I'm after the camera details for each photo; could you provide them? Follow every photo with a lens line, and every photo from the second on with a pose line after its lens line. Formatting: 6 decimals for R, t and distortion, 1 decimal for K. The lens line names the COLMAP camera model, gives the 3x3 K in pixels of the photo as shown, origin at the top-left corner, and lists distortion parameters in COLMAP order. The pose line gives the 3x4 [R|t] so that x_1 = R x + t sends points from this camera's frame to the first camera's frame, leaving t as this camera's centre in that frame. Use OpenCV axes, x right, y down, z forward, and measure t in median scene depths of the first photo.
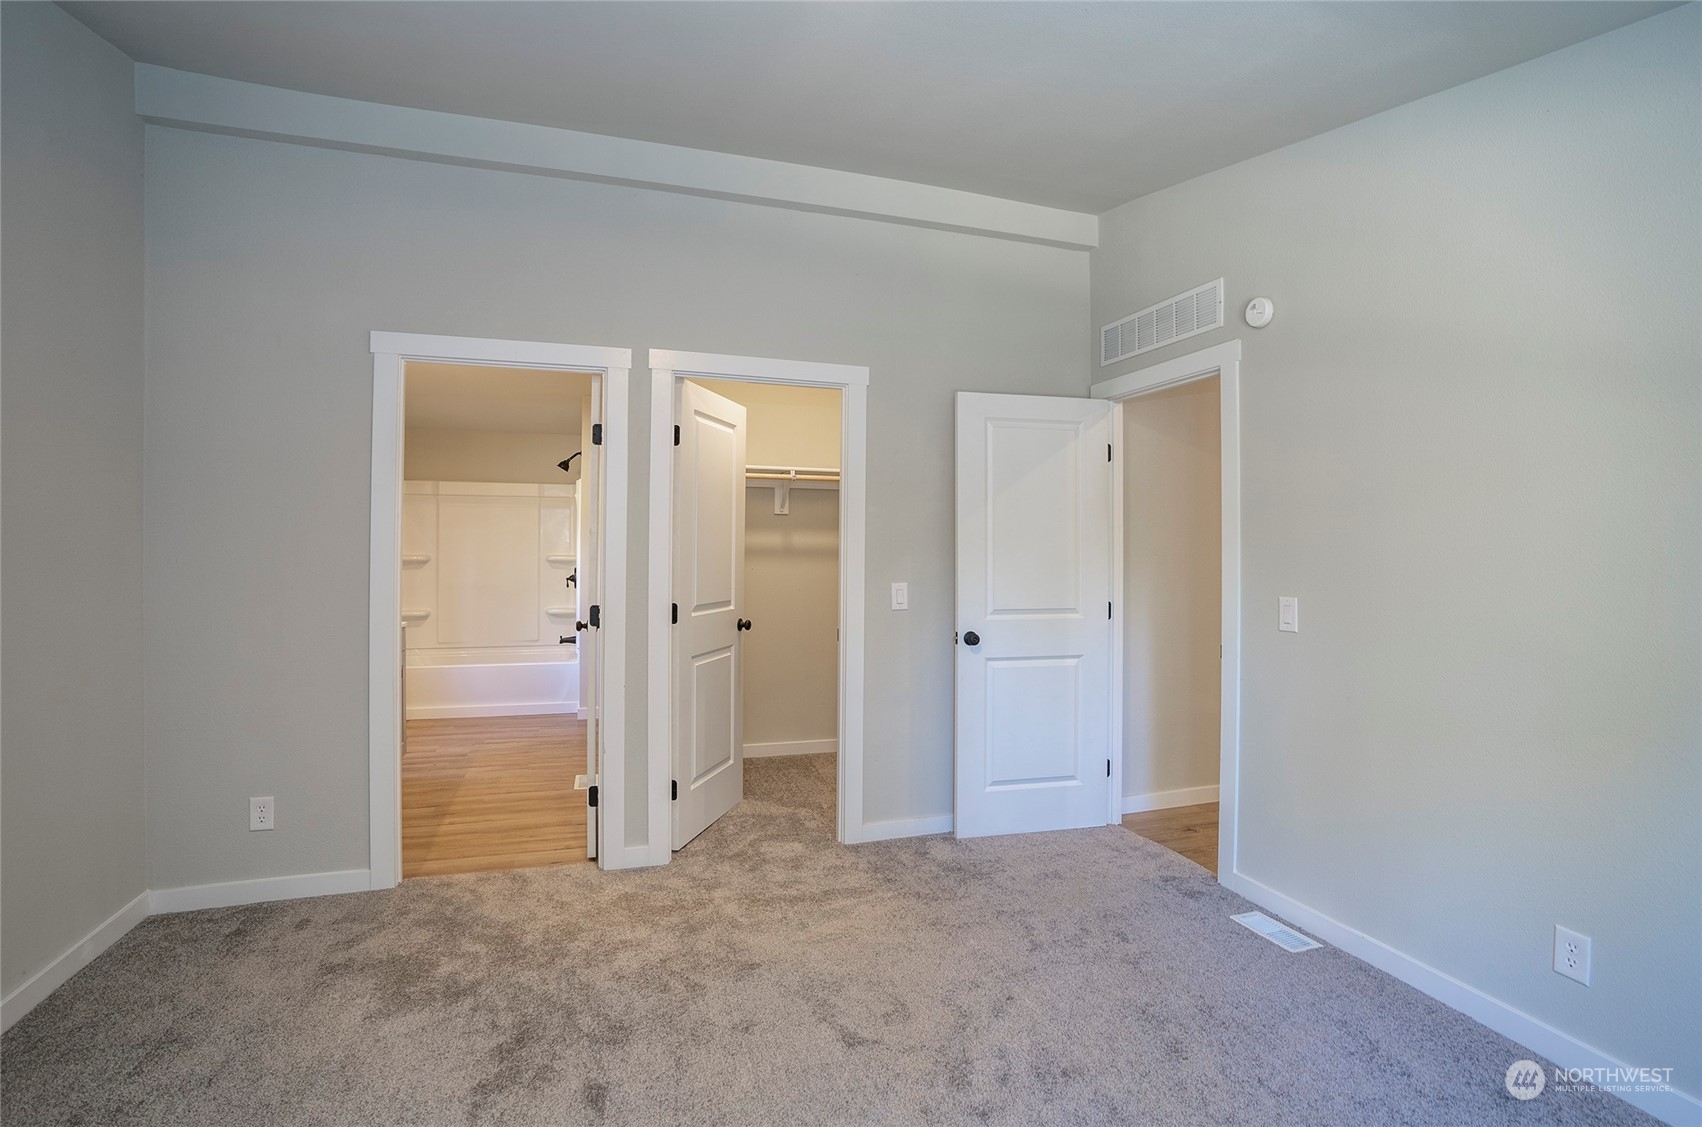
lens RADIAL K [[810.4, 0, 851.9], [0, 810.4, 555.6], [0, 0, 1]] dist [-0.058105, 0.020442]
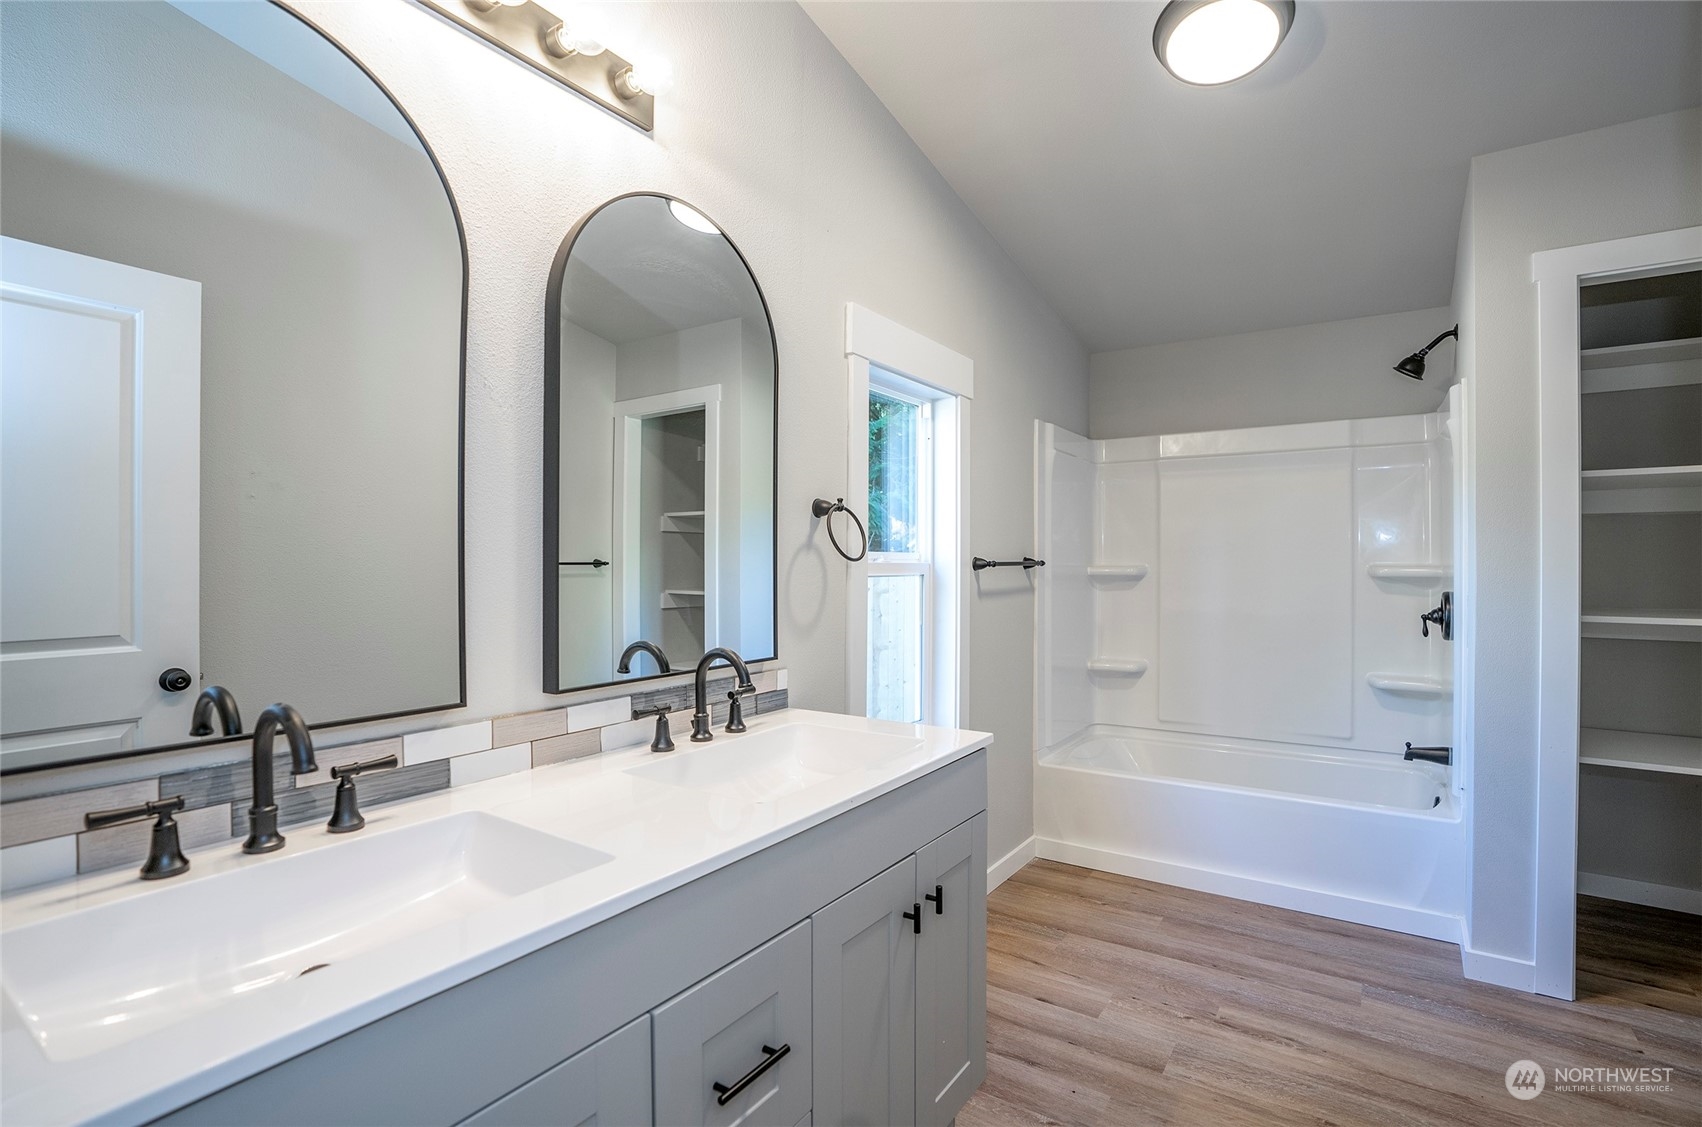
lens RADIAL K [[810.4, 0, 851.9], [0, 810.4, 555.6], [0, 0, 1]] dist [-0.058105, 0.020442]
pose [[0.612510, -0.014947, -0.790321, -0.201416], [-0.006739, 0.999686, -0.024130, 0.007660], [0.790434, 0.020106, 0.612217, 0.480491]]
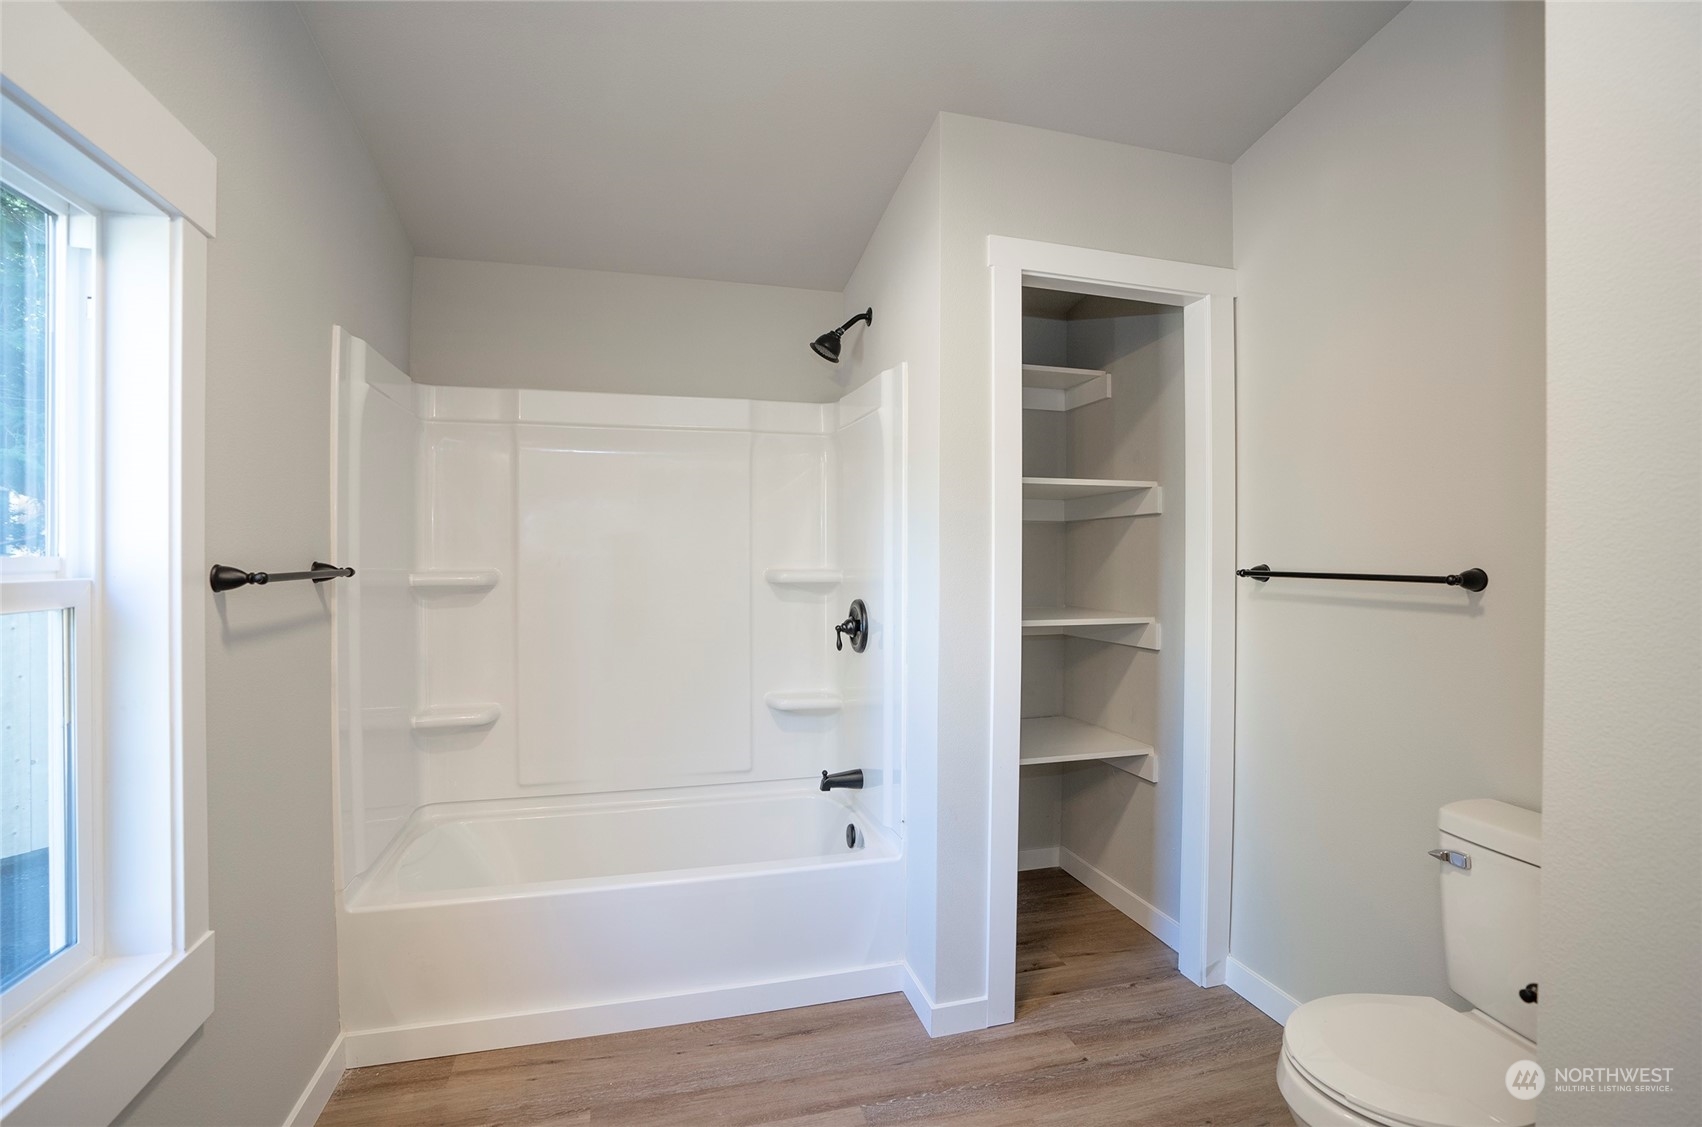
lens RADIAL K [[810.0, 0, 857.5], [0, 810.0, 564.1], [0, 0, 1]] dist [-0.070508, 0.032140]
pose [[0.999400, -0.007197, -0.033884, -0.330293], [0.007036, 0.999963, -0.004859, -0.000779], [0.033918, 0.004617, 0.999414, 0.599252]]
